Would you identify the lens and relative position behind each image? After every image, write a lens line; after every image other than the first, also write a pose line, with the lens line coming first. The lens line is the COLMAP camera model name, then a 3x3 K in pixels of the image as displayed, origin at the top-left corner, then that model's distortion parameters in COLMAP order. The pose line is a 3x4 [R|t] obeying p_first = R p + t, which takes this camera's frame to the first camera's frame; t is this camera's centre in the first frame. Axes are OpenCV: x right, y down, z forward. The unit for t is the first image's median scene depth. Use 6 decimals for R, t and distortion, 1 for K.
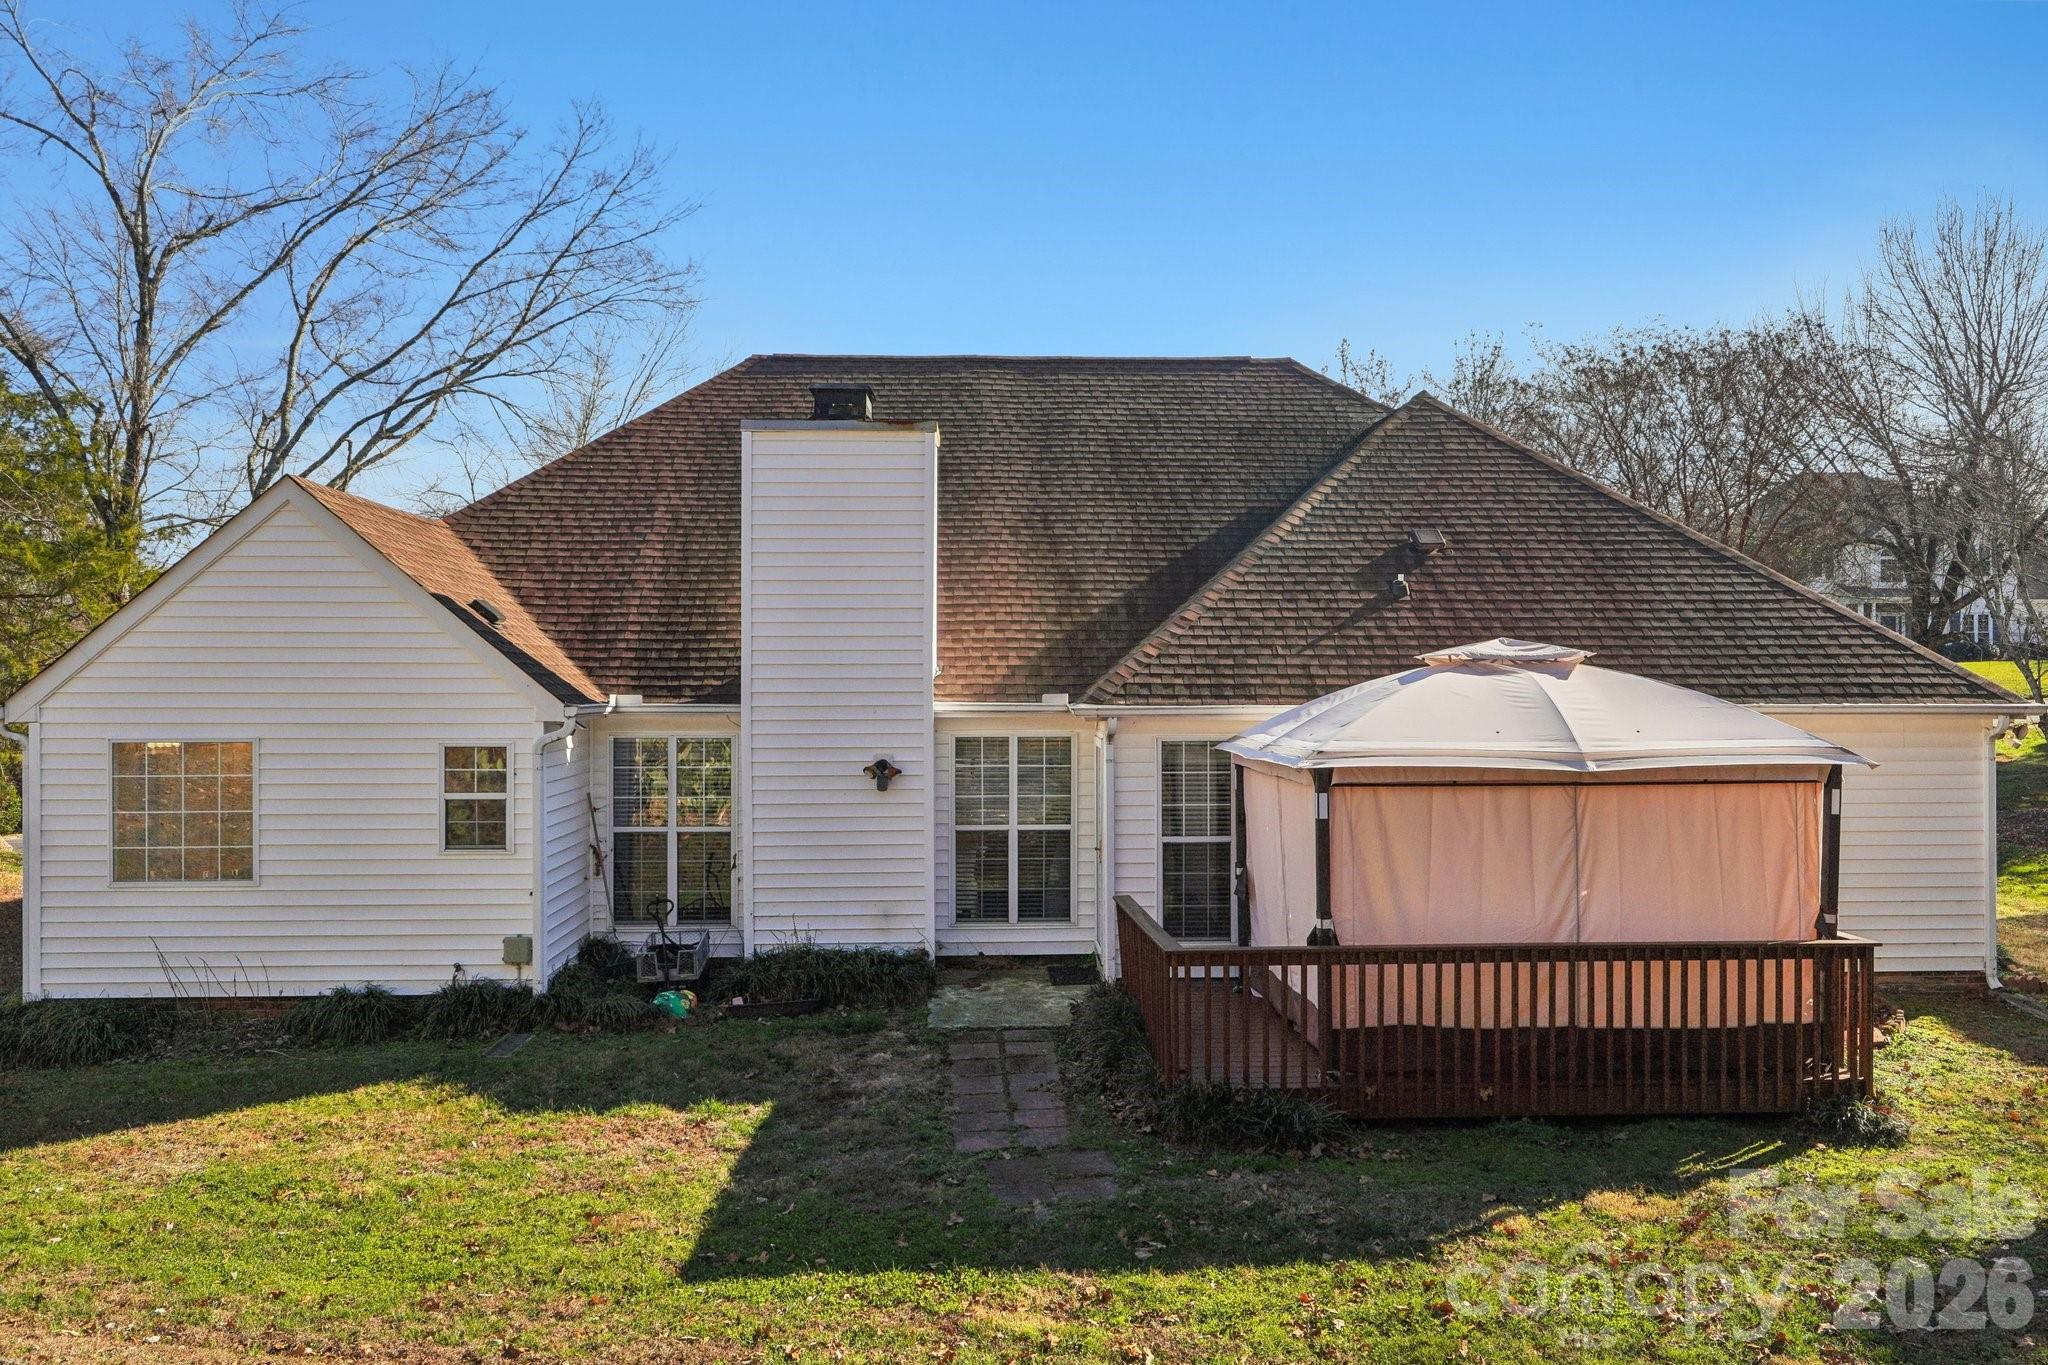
lens RADIAL K [[1539.7, 0, 1024.0], [0, 1539.7, 682.5], [0, 0, 1]] dist [0.028380, -0.000350]
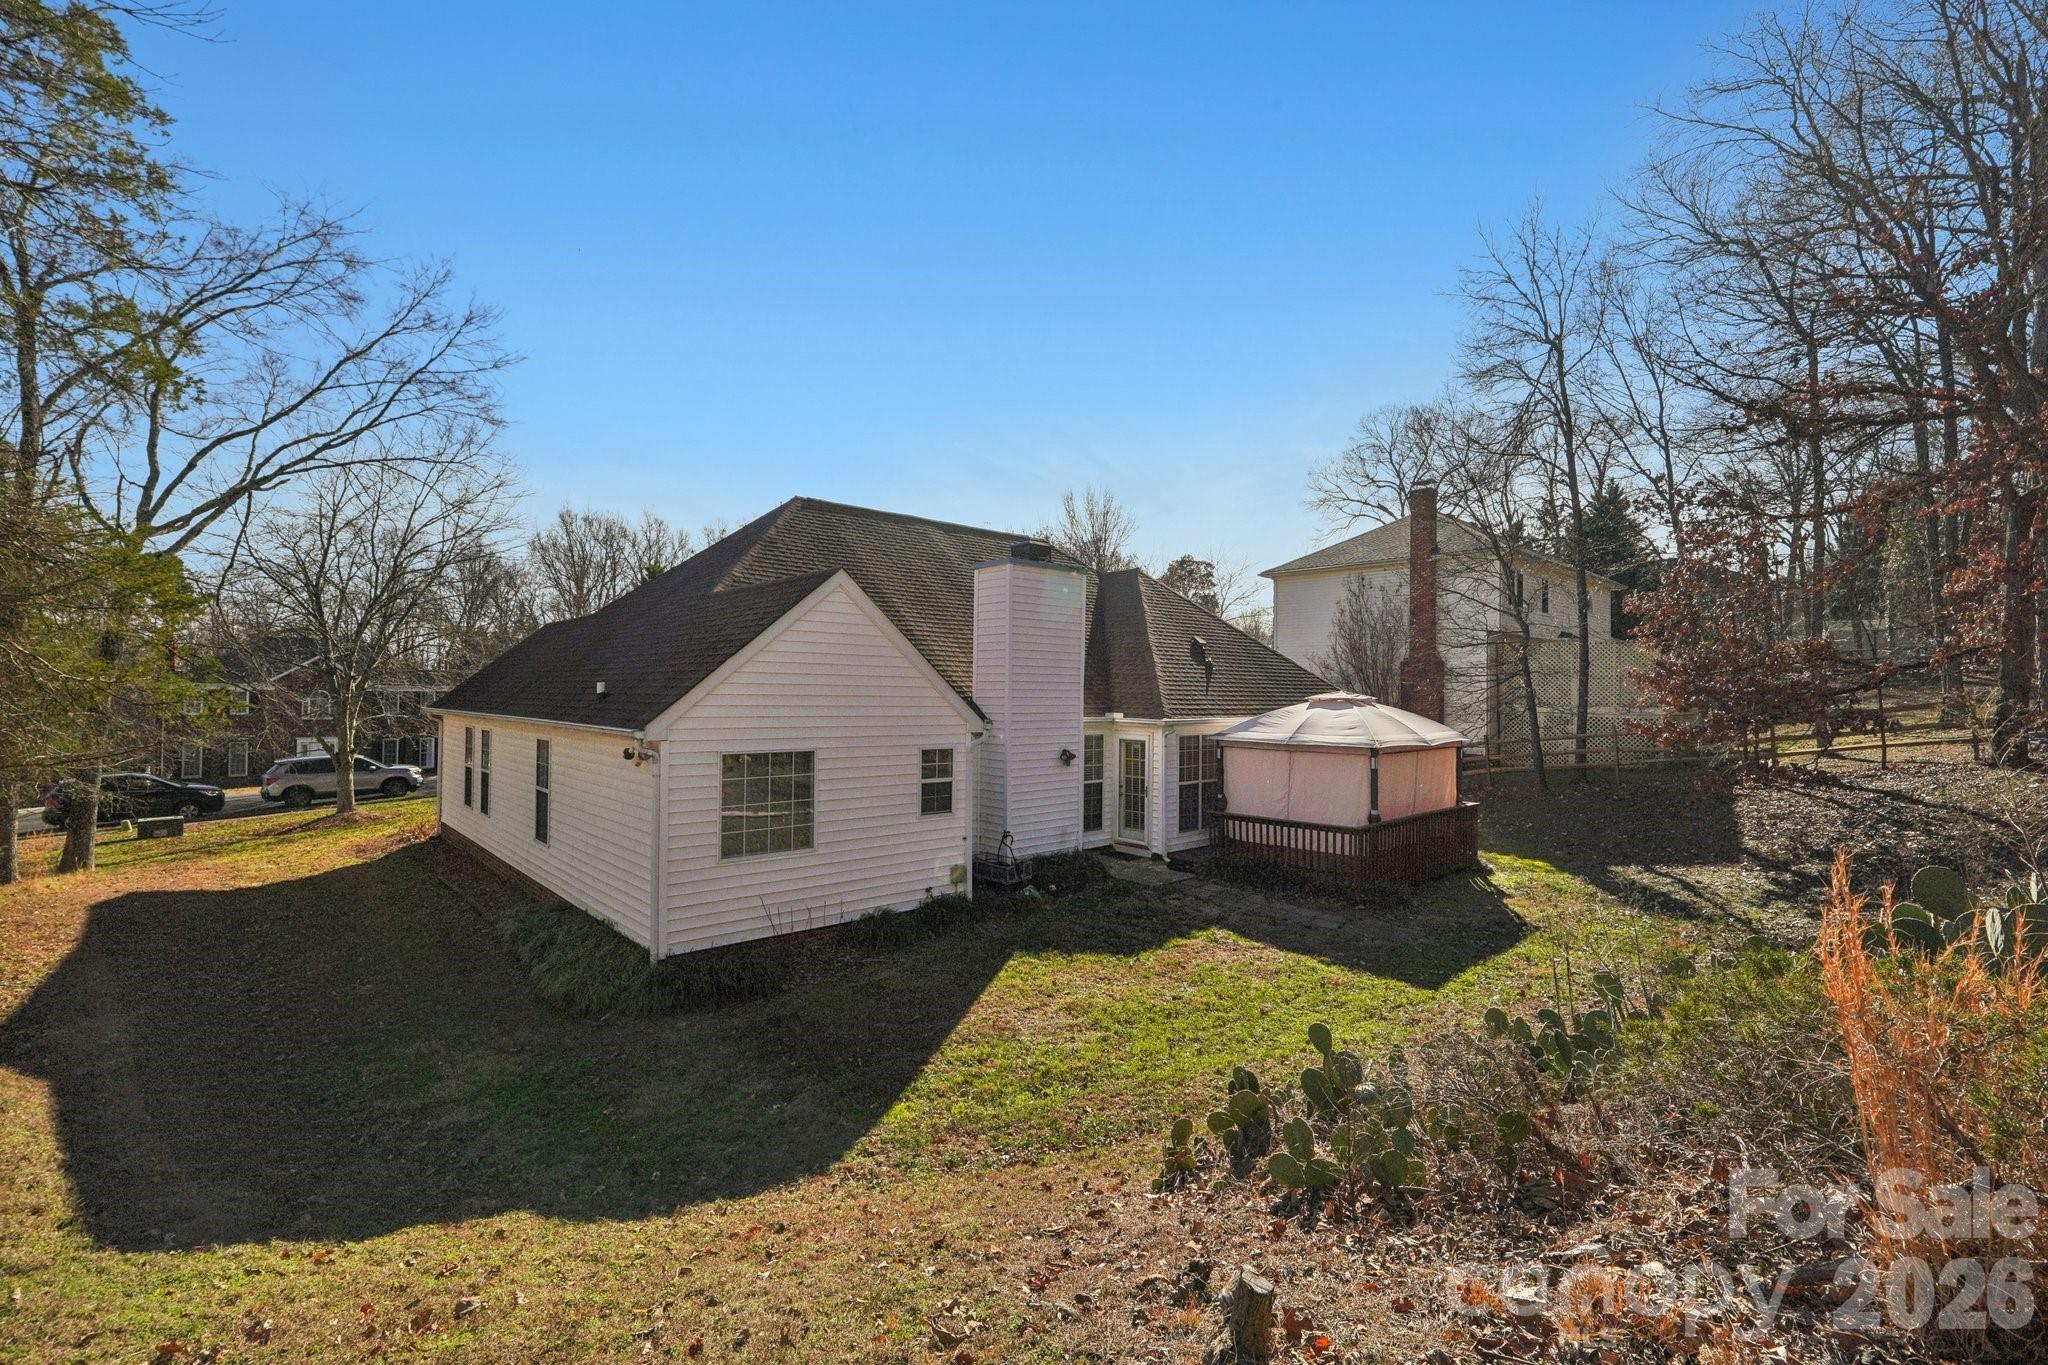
lens RADIAL K [[868.1, 0, 1023.0], [0, 868.1, 679.3], [0, 0, 1]] dist [-0.004210, 0.000366]
pose [[0.764302, 0.019355, 0.644568, -0.867732], [-0.011566, 0.999800, -0.016307, -0.017282], [-0.644754, 0.005008, 0.764373, 0.257138]]
